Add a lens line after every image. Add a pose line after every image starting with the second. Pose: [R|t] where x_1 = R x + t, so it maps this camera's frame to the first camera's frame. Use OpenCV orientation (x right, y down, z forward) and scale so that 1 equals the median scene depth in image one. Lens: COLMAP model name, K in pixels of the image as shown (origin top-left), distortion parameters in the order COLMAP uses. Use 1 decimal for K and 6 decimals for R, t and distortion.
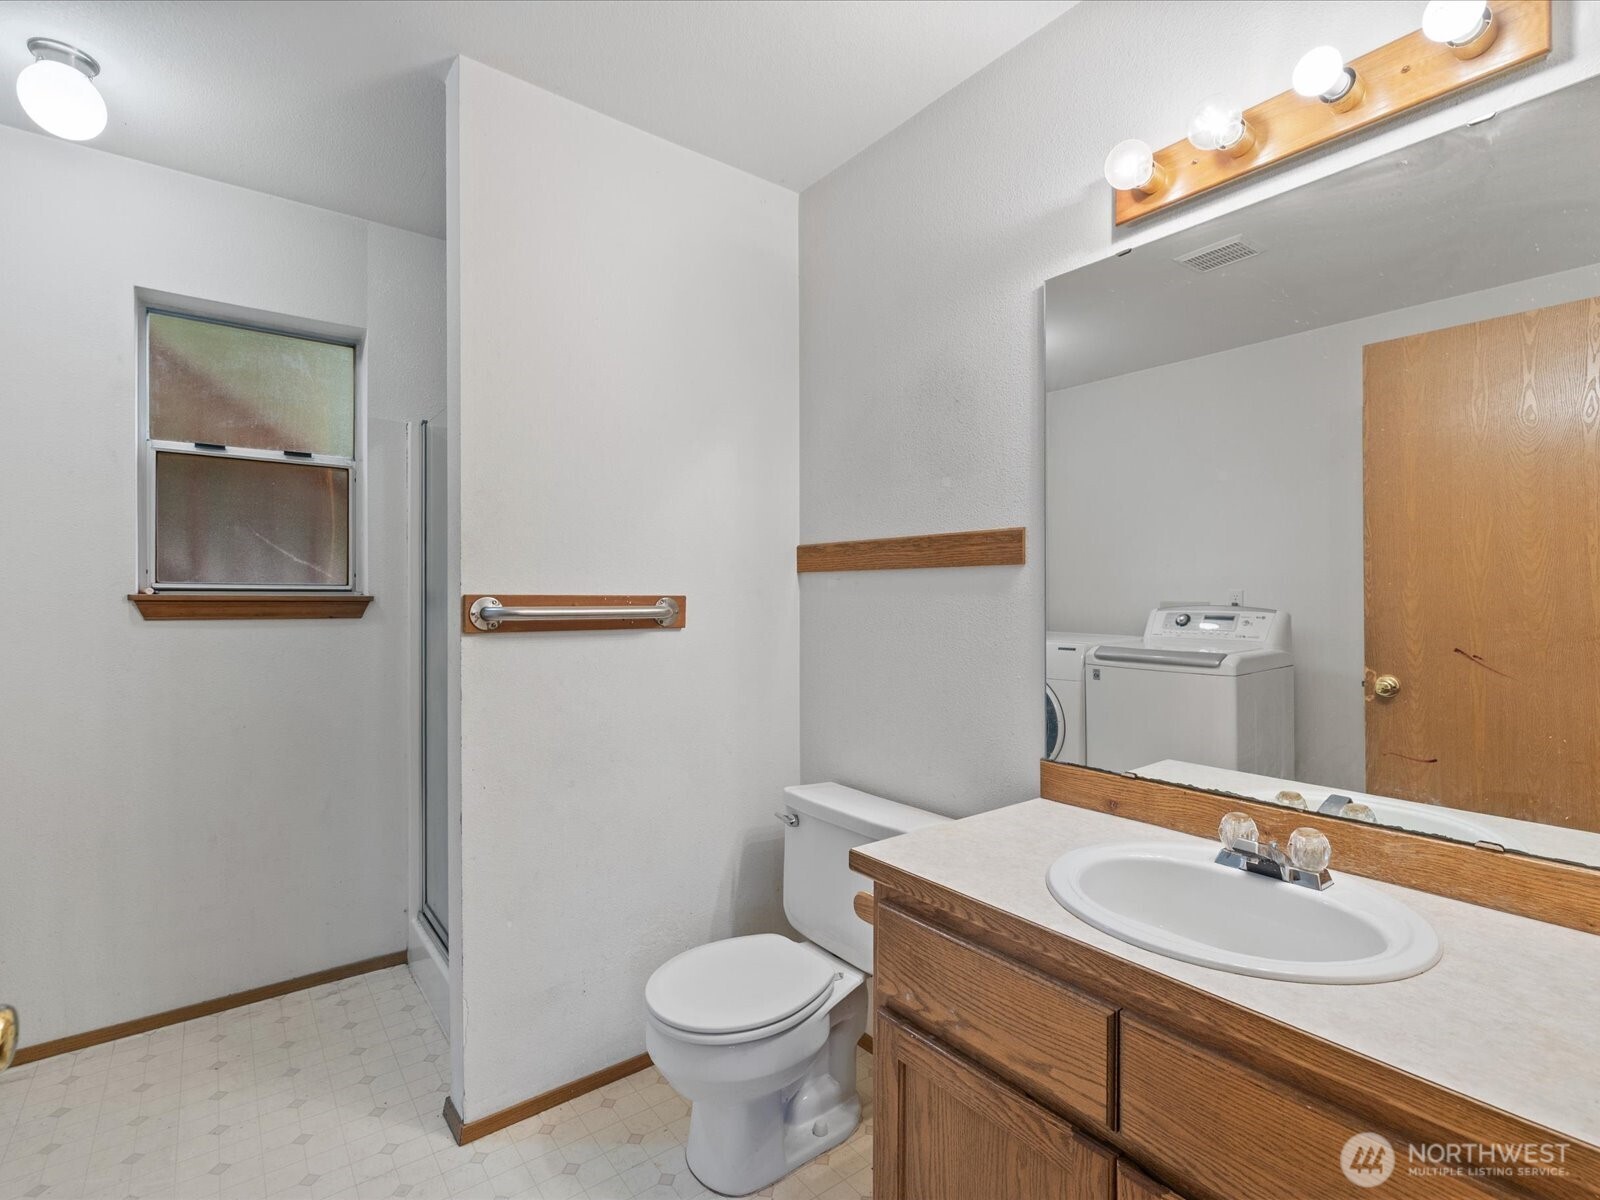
lens RADIAL K [[768.6, 0, 799.0], [0, 768.6, 599.8], [0, 0, 1]] dist [-0.000272, -0.000958]
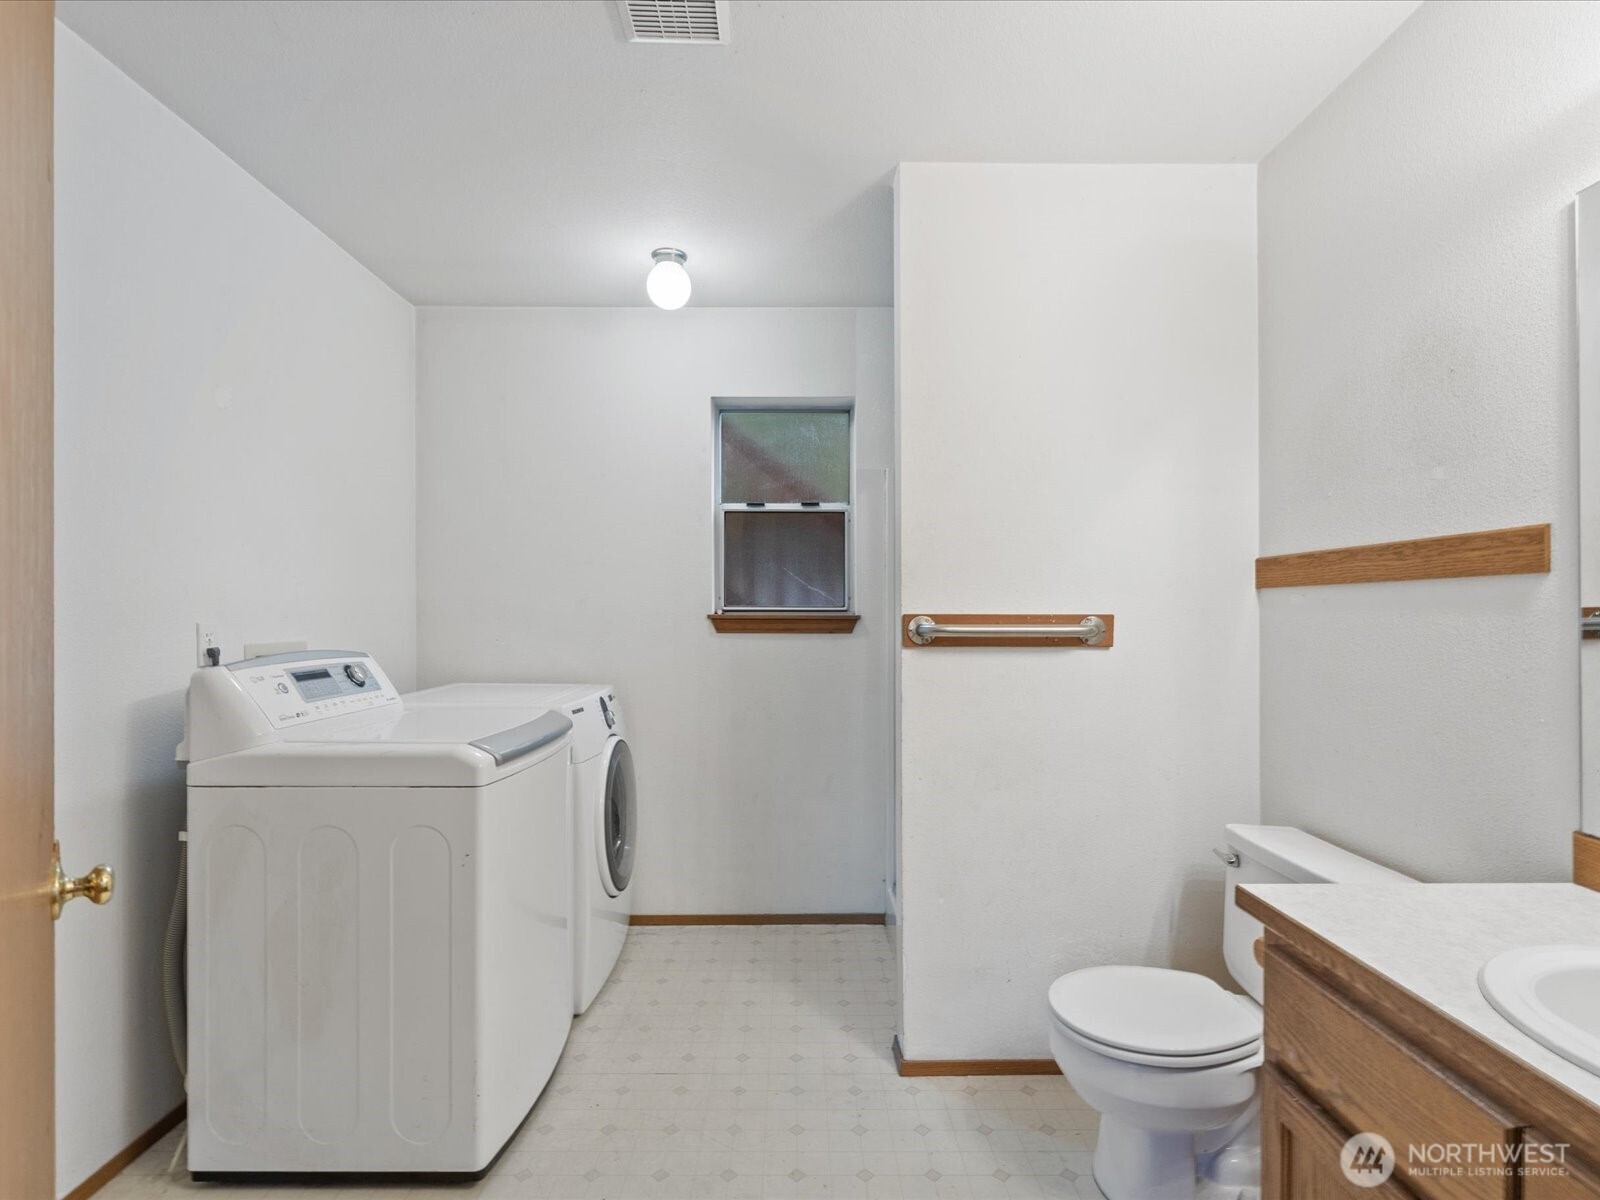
lens RADIAL K [[768.6, 0, 782.4], [0, 768.6, 621.7], [0, 0, 1]] dist [-0.000272, -0.000958]
pose [[0.790740, 0.003892, -0.612140, 0.119118], [-0.002120, 0.999991, 0.003619, 0.000977], [0.612149, -0.001564, 0.790741, -0.046482]]
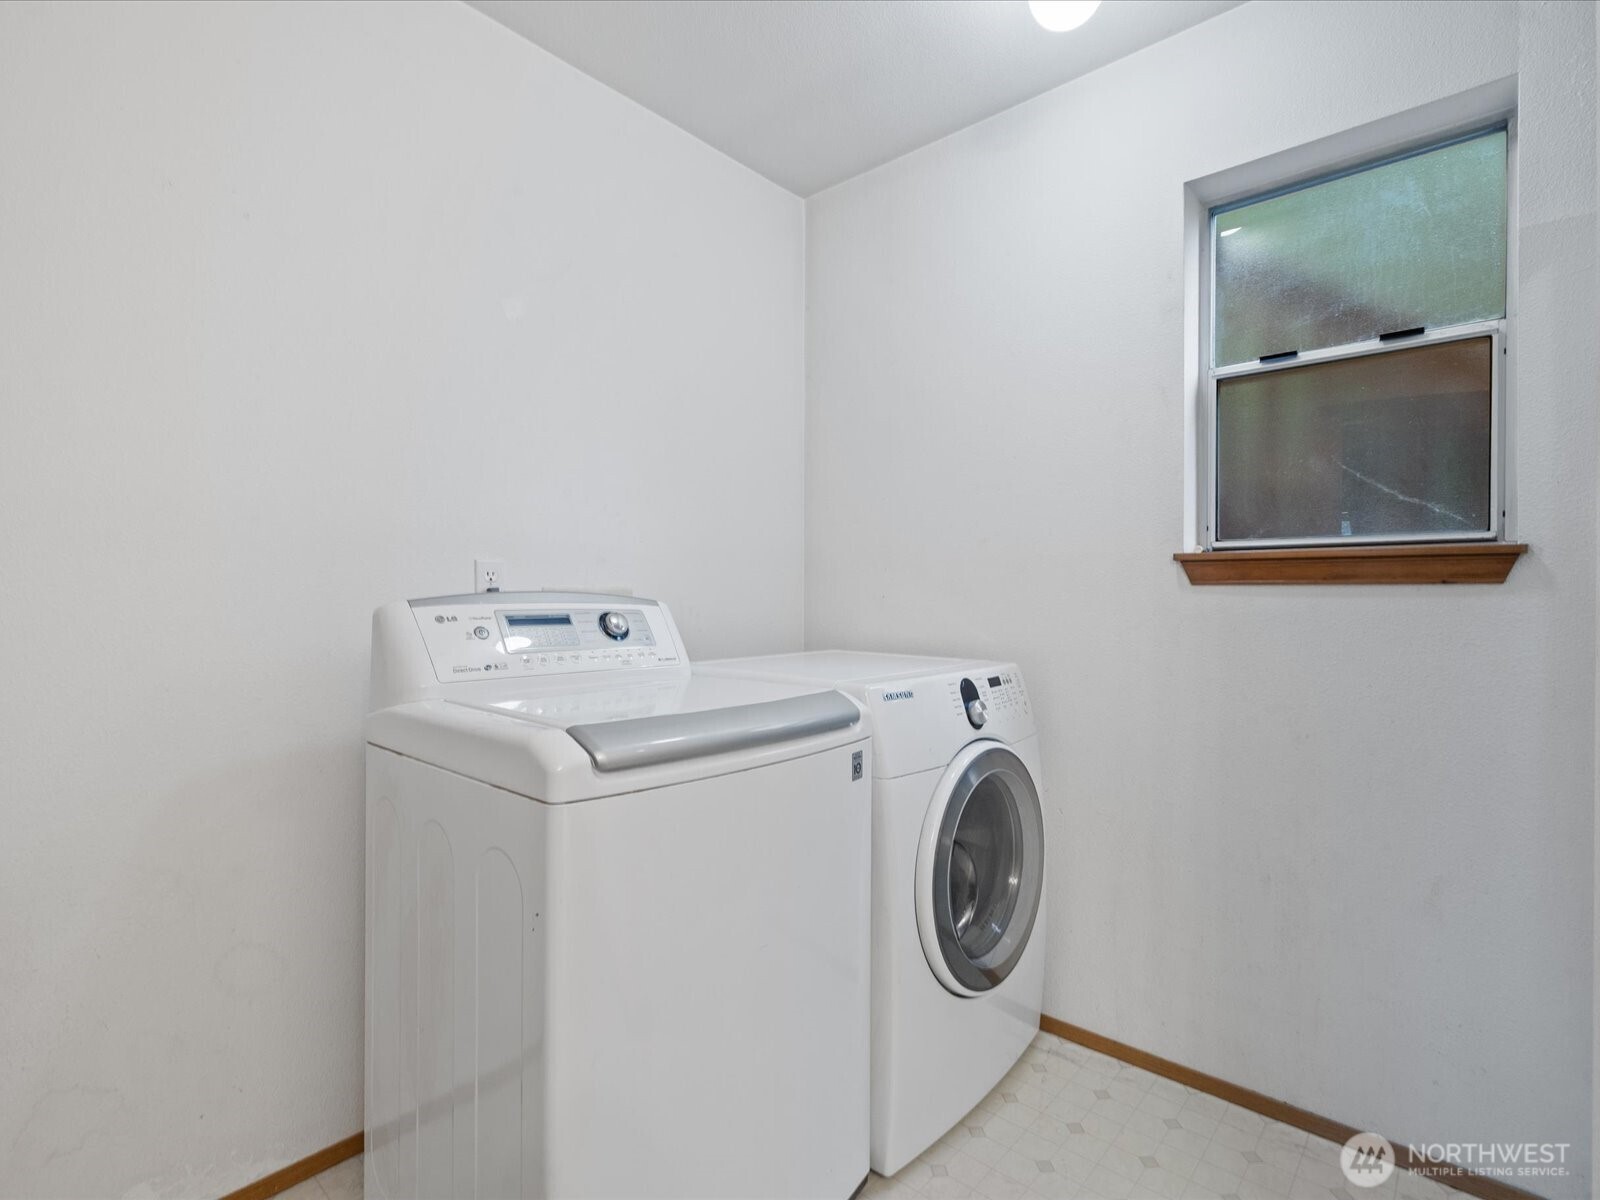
lens RADIAL K [[768.6, 0, 805.0], [0, 768.6, 600.4], [0, 0, 1]] dist [-0.000272, -0.000958]
pose [[0.190855, 0.003735, -0.981611, -0.140073], [-0.008859, 0.999959, 0.002083, 0.051192], [0.981578, 0.008298, 0.190880, 0.492724]]
